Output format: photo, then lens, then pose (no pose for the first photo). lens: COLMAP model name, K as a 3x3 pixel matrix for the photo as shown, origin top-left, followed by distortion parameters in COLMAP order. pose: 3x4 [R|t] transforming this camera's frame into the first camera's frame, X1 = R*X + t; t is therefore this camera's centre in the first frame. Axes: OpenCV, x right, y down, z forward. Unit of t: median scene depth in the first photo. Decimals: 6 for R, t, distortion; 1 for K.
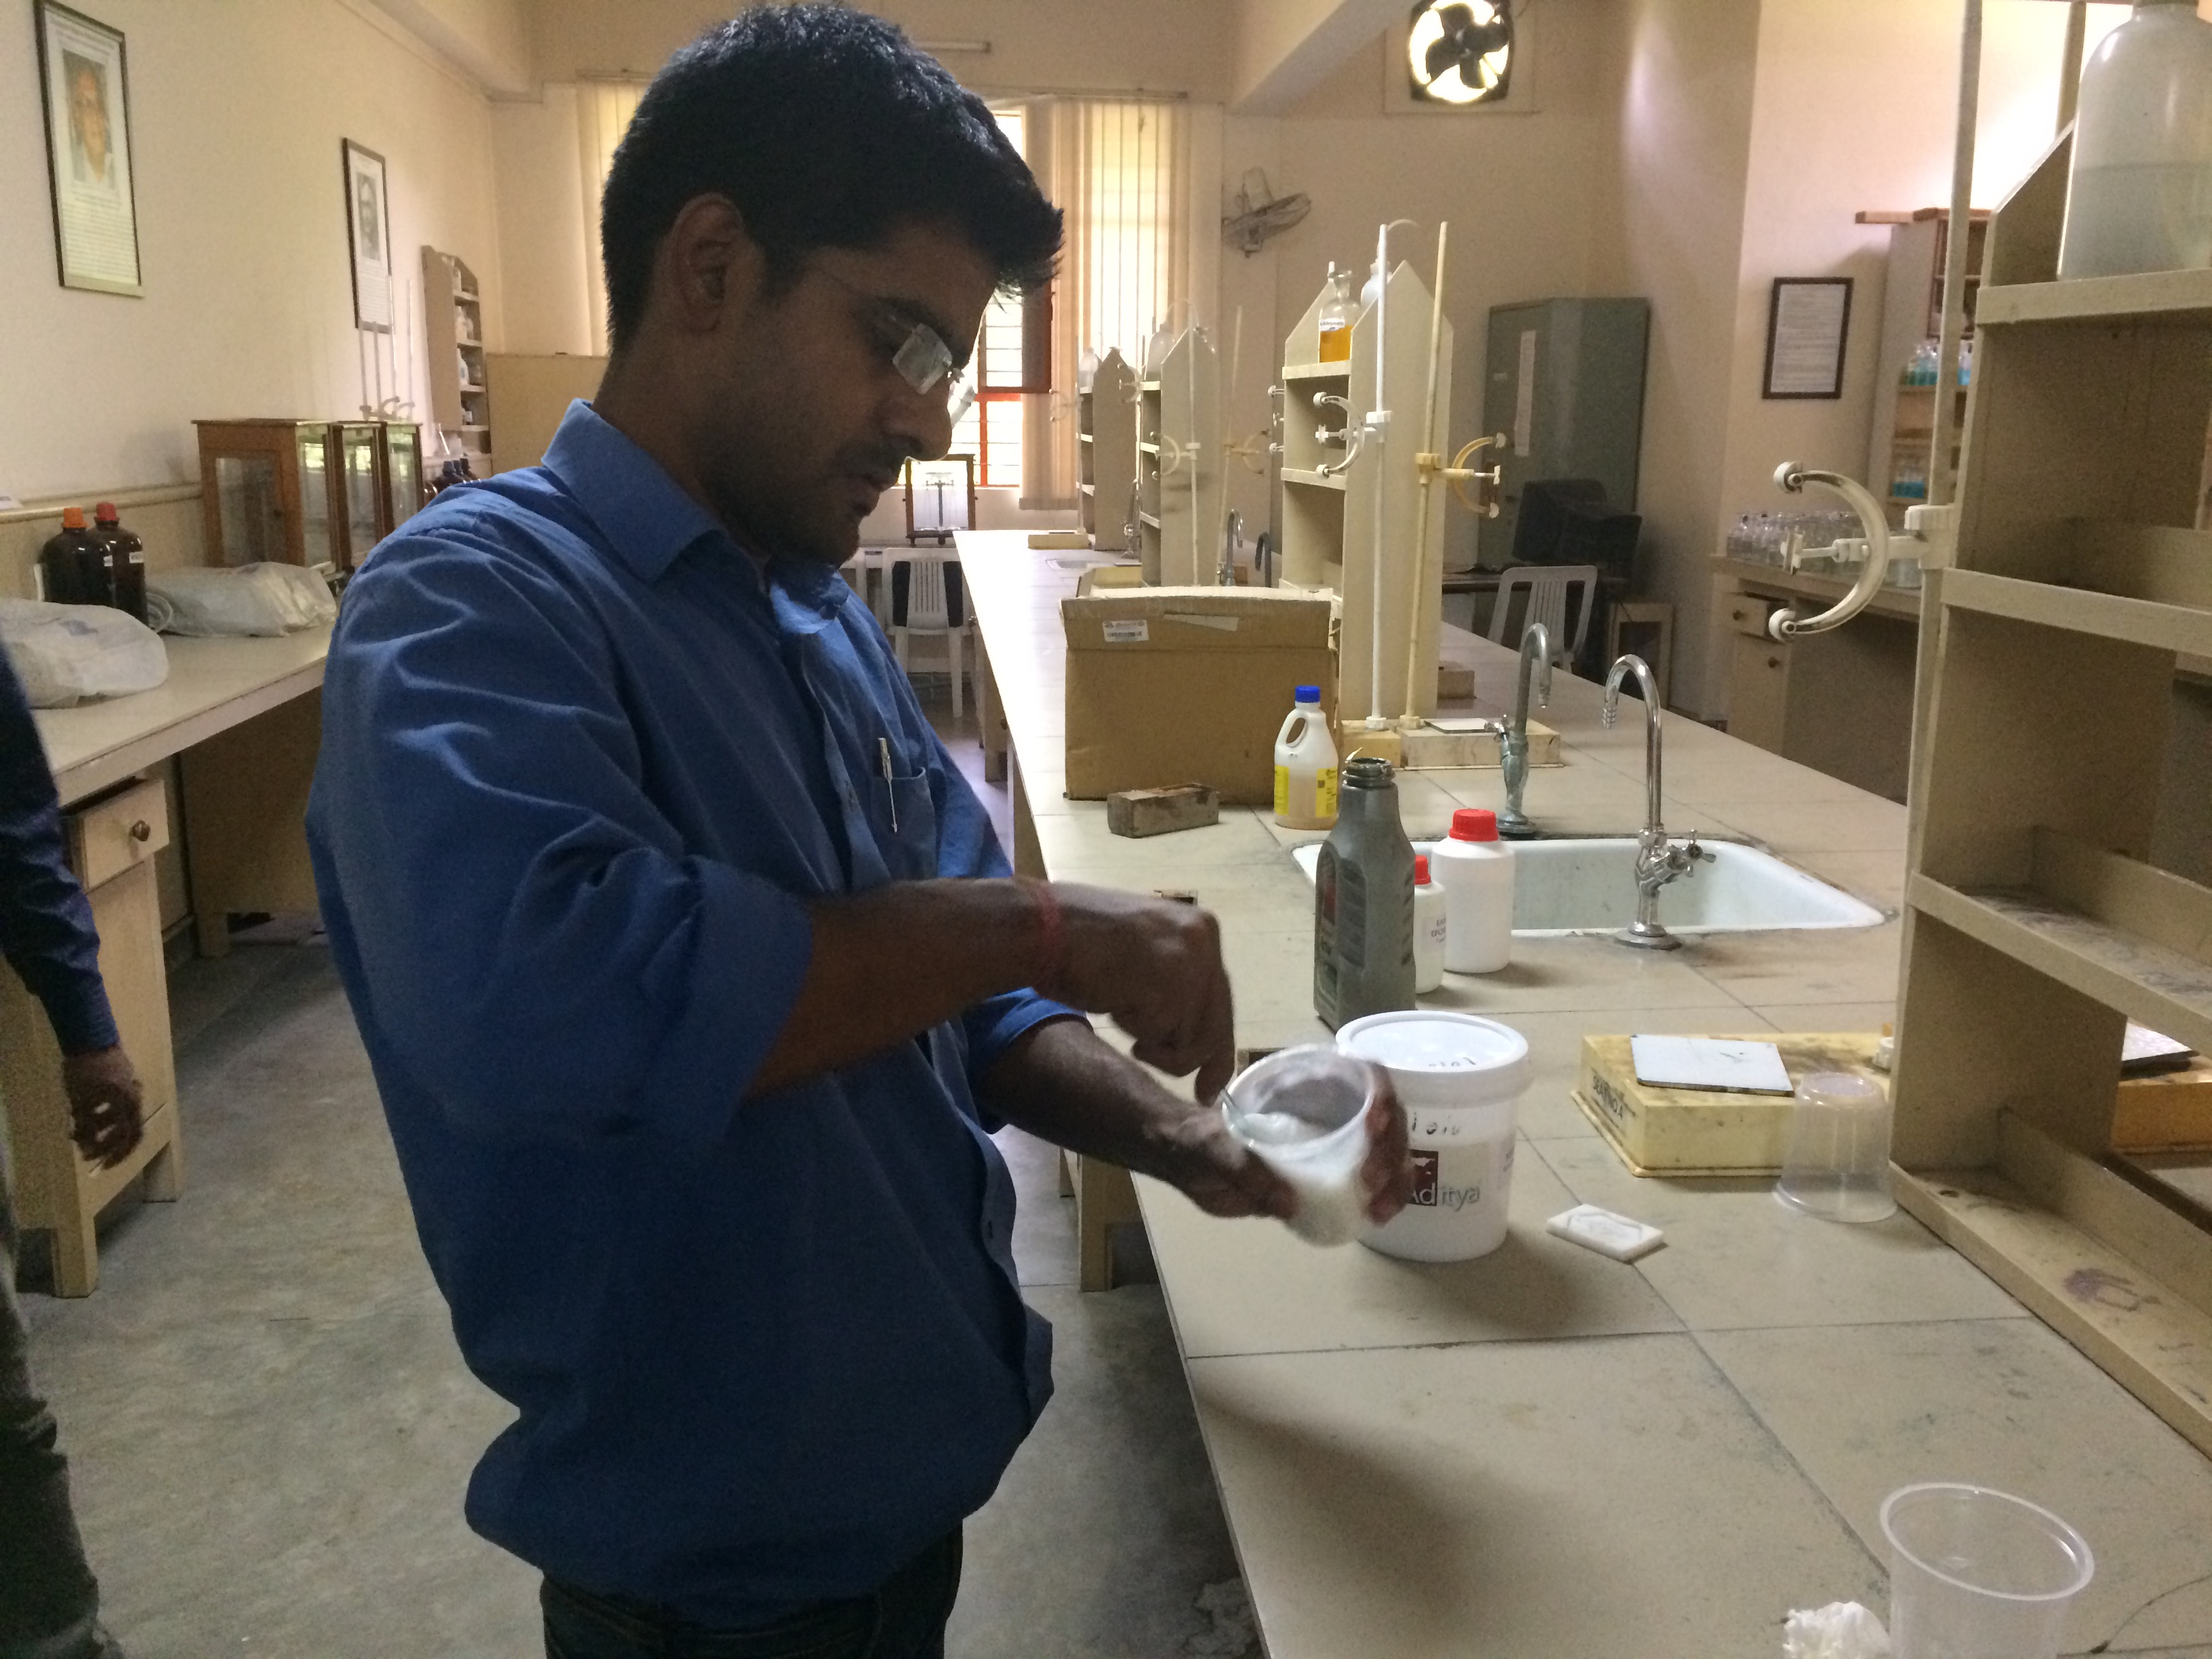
lens RADIAL K [[1886.2, 0, 1096.3], [0, 1886.2, 827.2], [0, 0, 1]] dist [-0.008674, -0.004370]
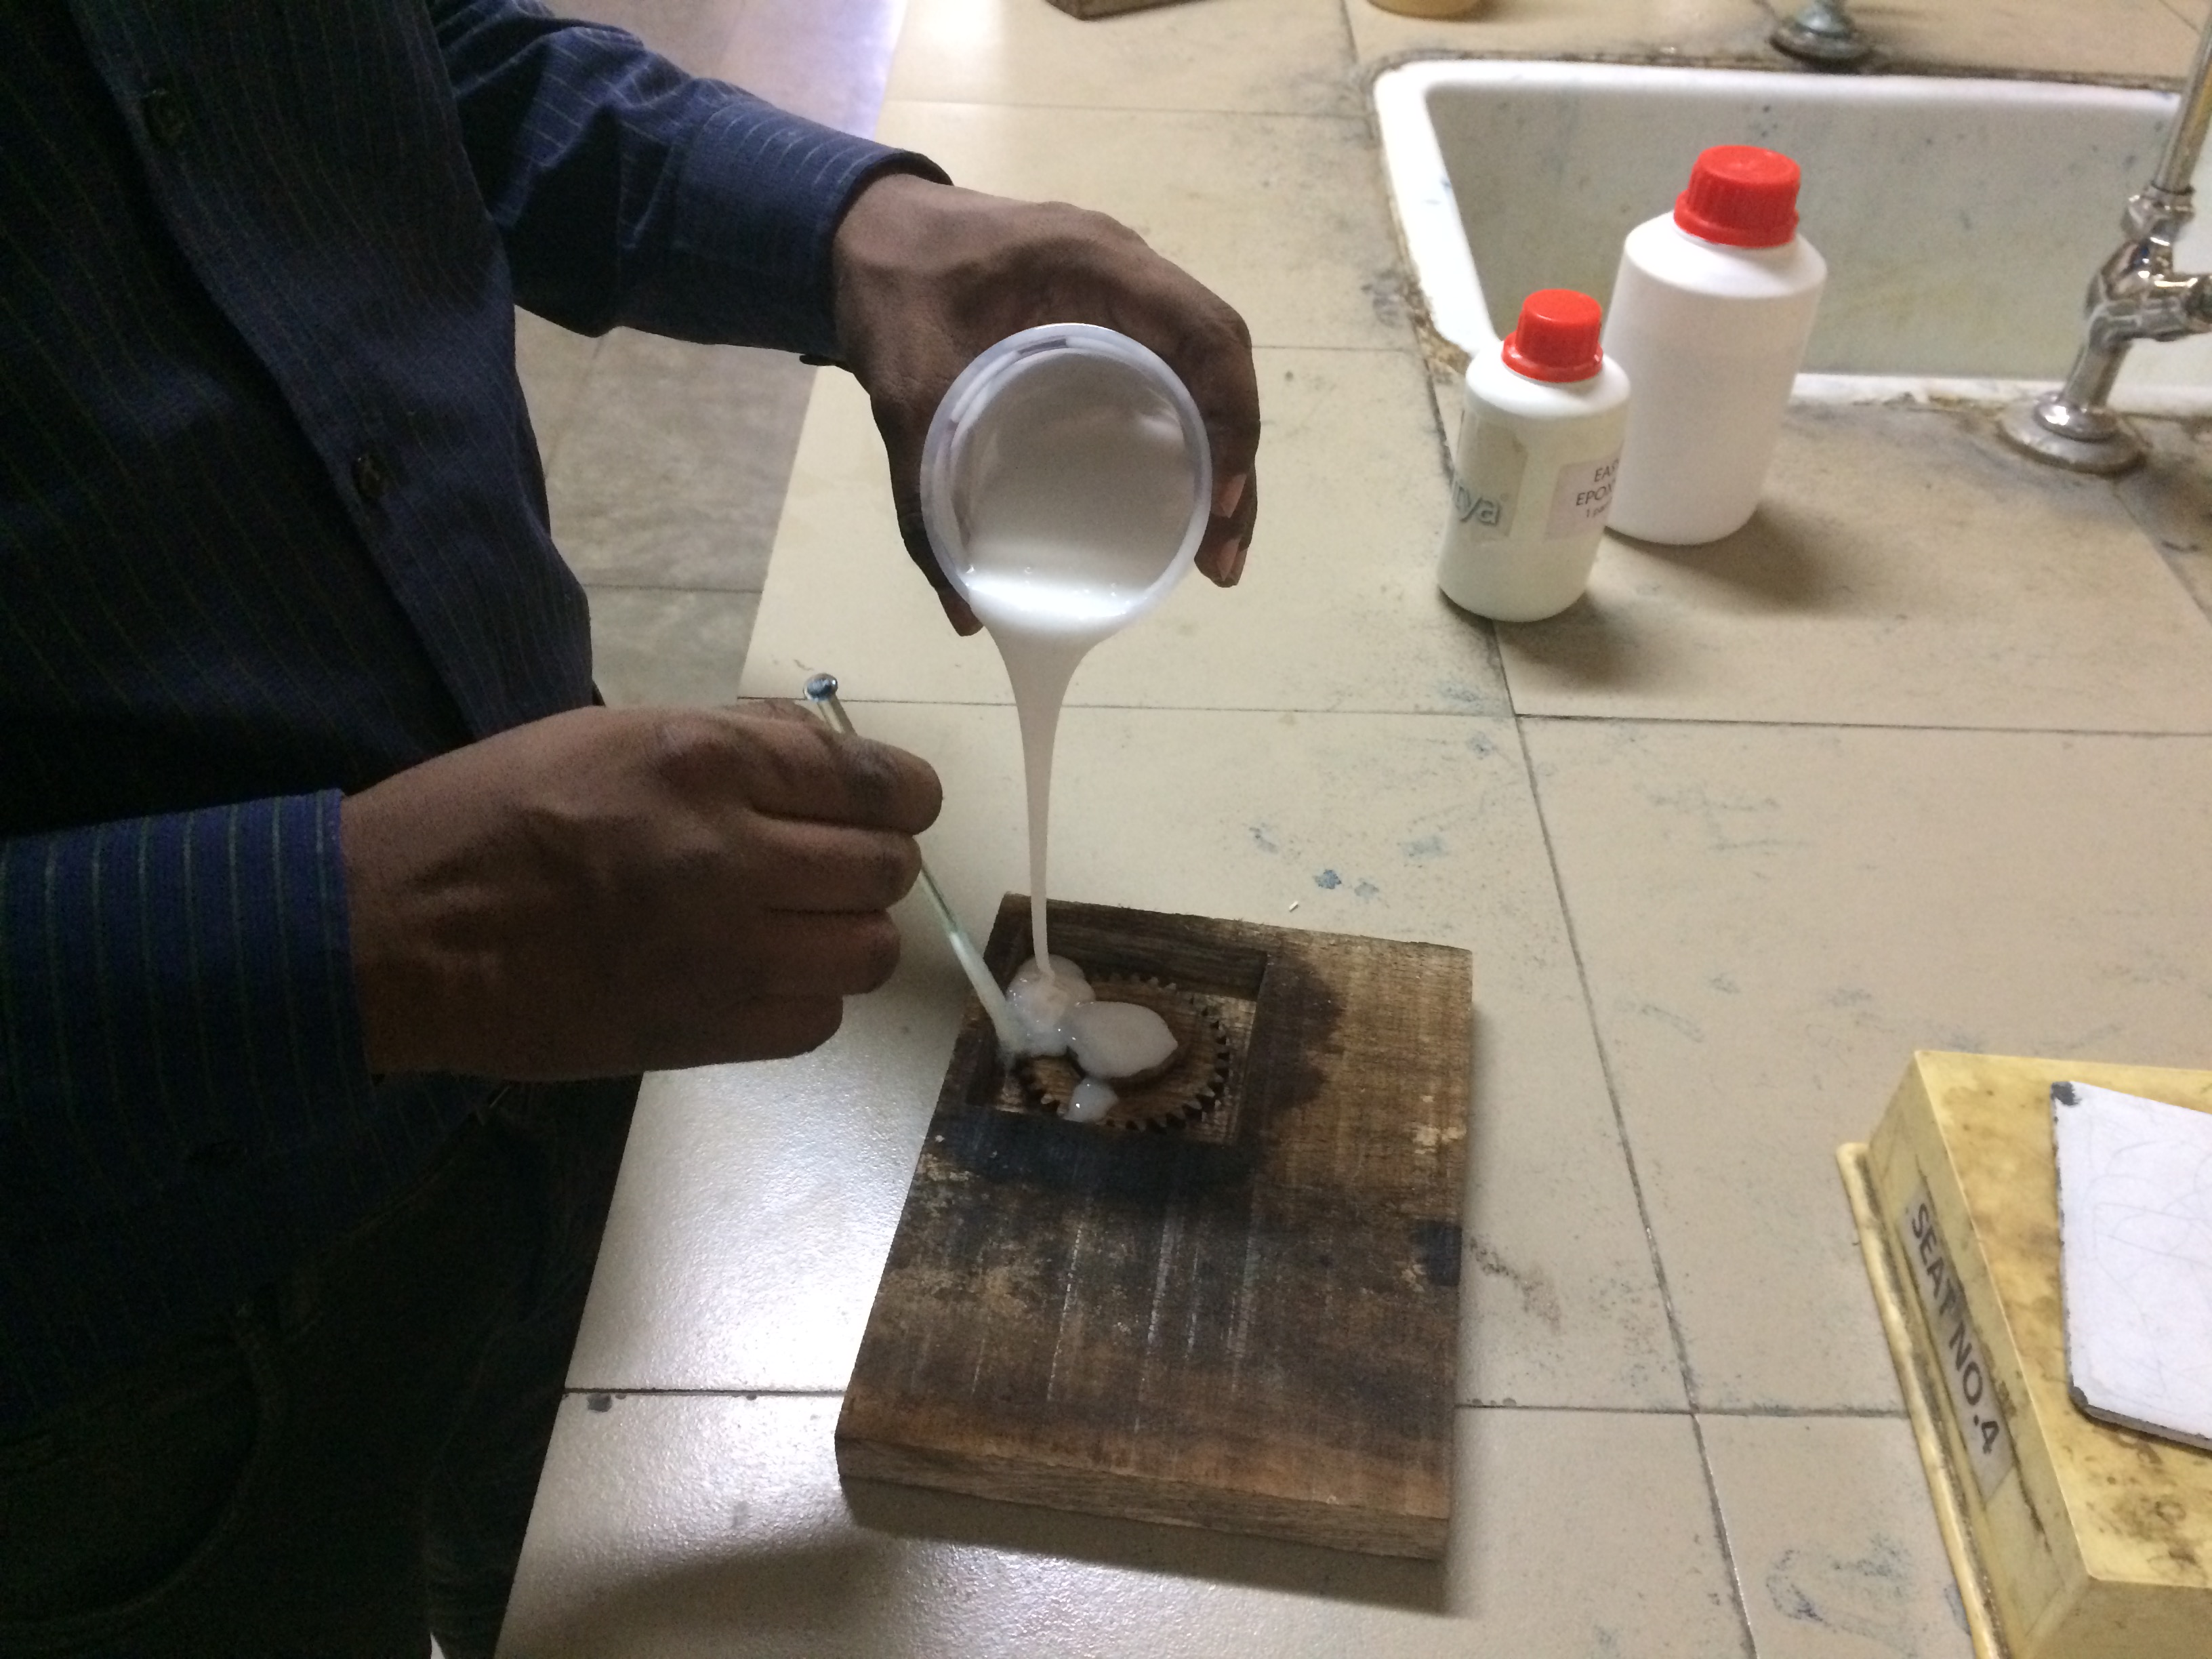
lens RADIAL K [[1886.2, 0, 1111.8], [0, 1886.2, 832.1], [0, 0, 1]] dist [-0.008674, -0.004370]
pose [[0.994305, 0.092248, -0.053370, 0.098513], [-0.054040, 0.868031, 0.493560, -0.073182], [0.091856, -0.487865, 0.868073, 0.559376]]
